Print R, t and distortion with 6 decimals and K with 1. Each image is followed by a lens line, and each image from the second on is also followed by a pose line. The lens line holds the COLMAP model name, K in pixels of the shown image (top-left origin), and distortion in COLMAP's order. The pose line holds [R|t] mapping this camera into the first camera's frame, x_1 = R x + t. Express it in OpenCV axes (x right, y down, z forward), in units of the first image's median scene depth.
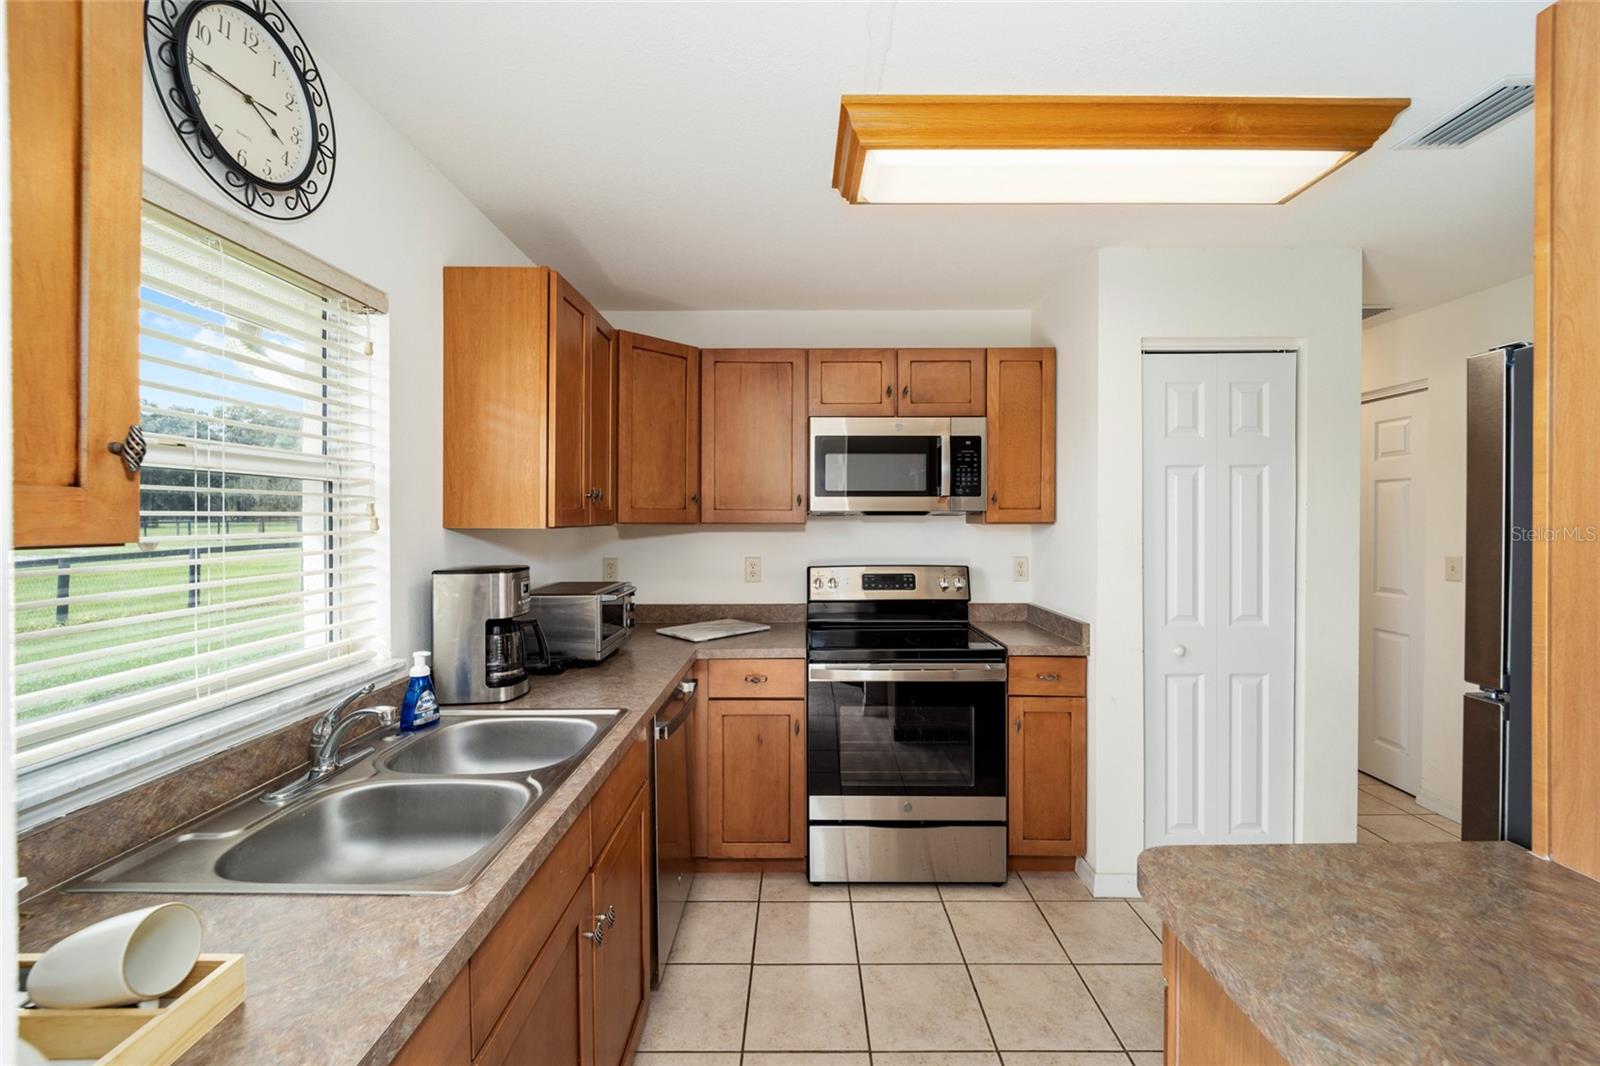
lens RADIAL K [[644.6, 0, 800.6], [0, 644.6, 519.1], [0, 0, 1]] dist [-0.001850, -0.000494]
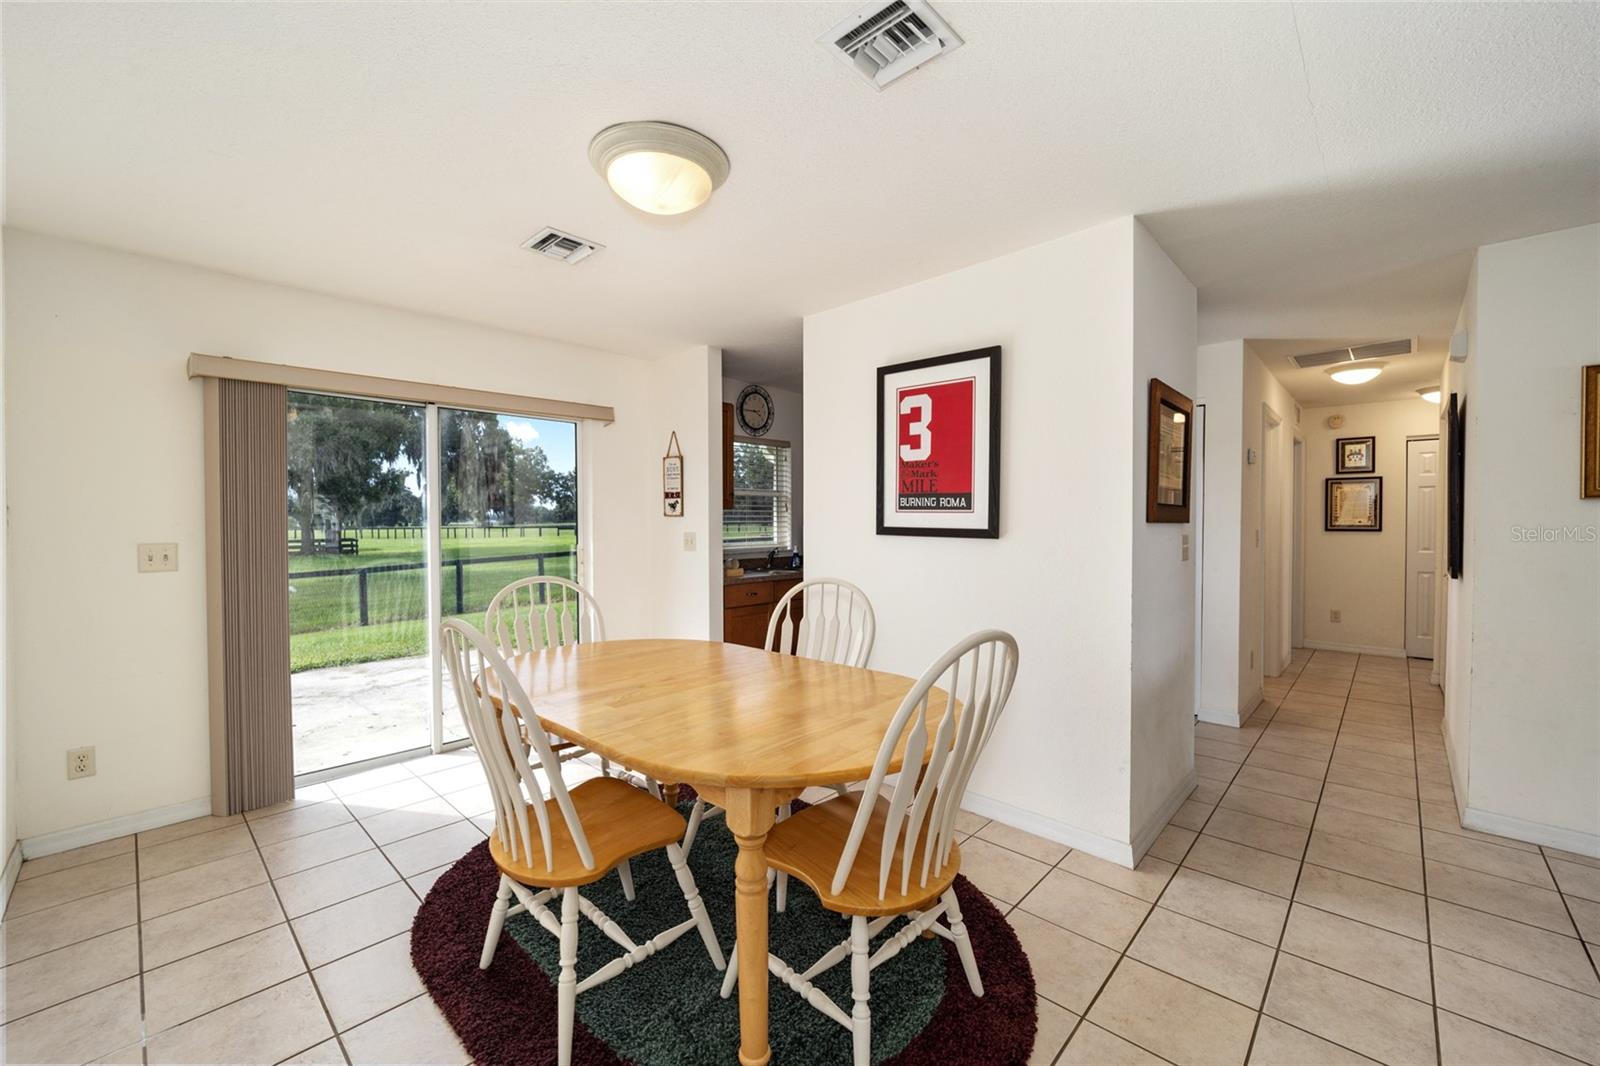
lens RADIAL K [[644.6, 0, 802.9], [0, 644.6, 531.2], [0, 0, 1]] dist [-0.001850, -0.000494]
pose [[0.731532, 0.012237, -0.681698, 2.108451], [-0.002594, 0.999882, 0.015165, 0.084991], [0.681803, -0.009325, 0.731477, -1.762700]]
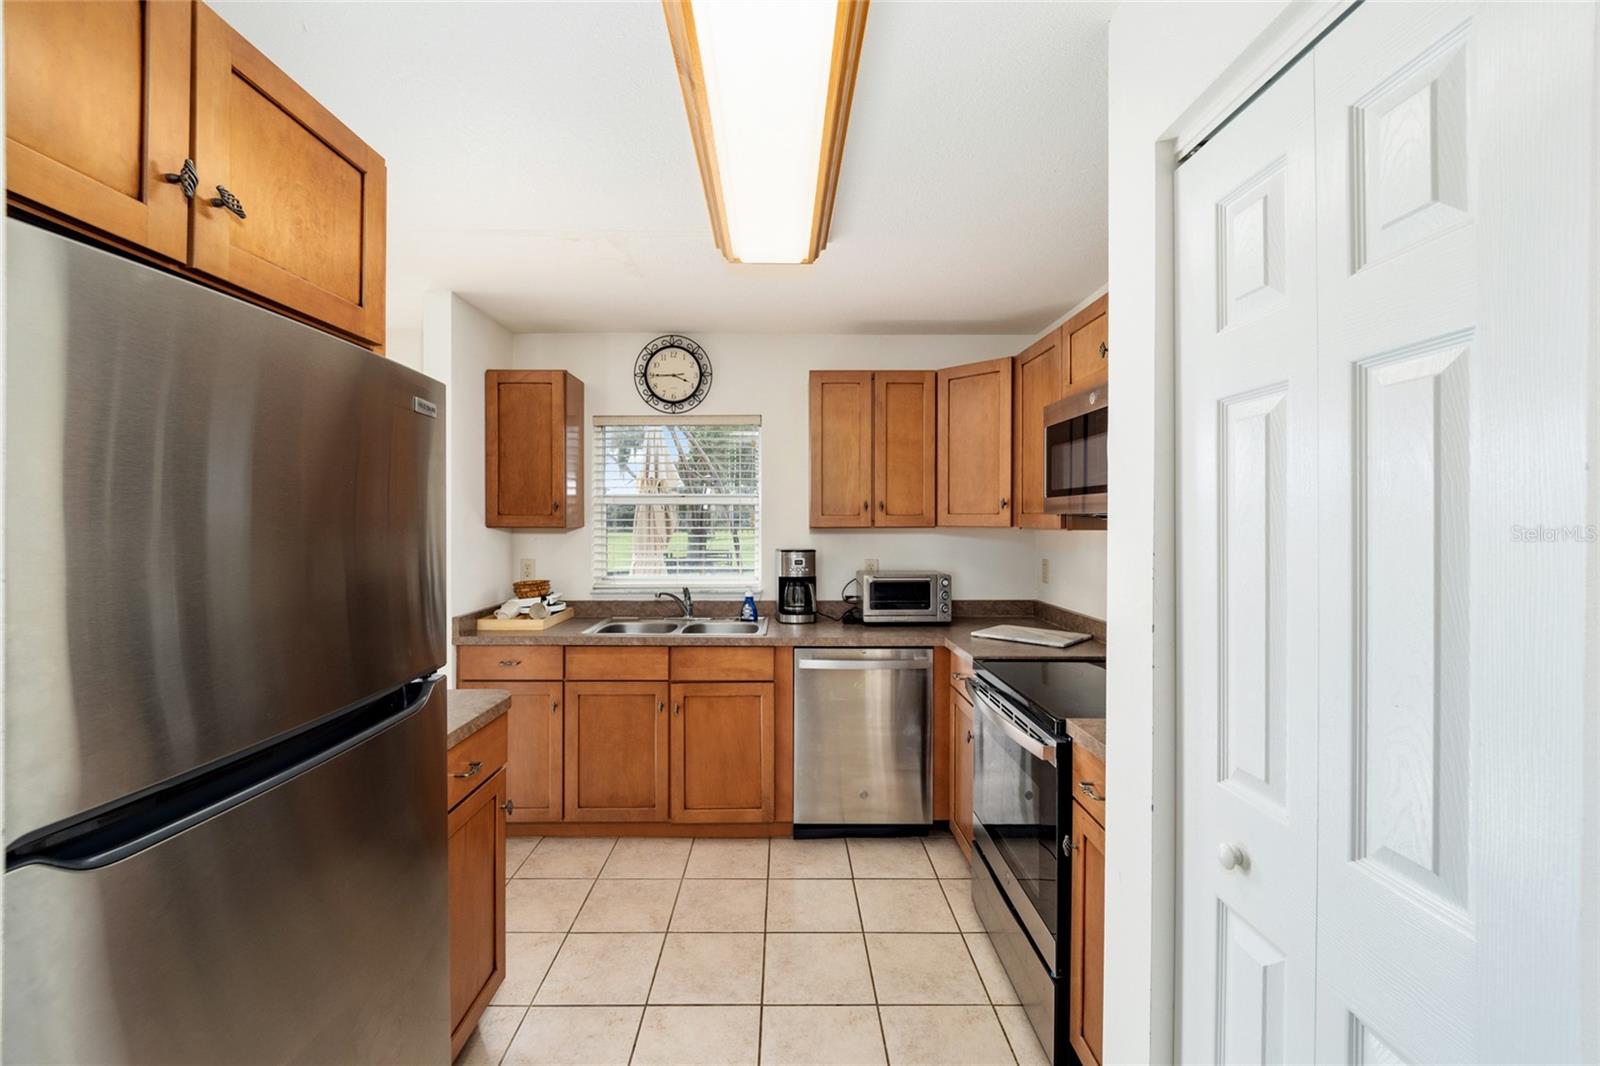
lens RADIAL K [[644.6, 0, 799.2], [0, 644.6, 532.2], [0, 0, 1]] dist [-0.001850, -0.000494]
pose [[0.013663, -0.002937, -0.999902, 1.783605], [-0.007155, 0.999970, -0.003035, 0.043608], [0.999881, 0.007196, 0.013641, 1.354845]]
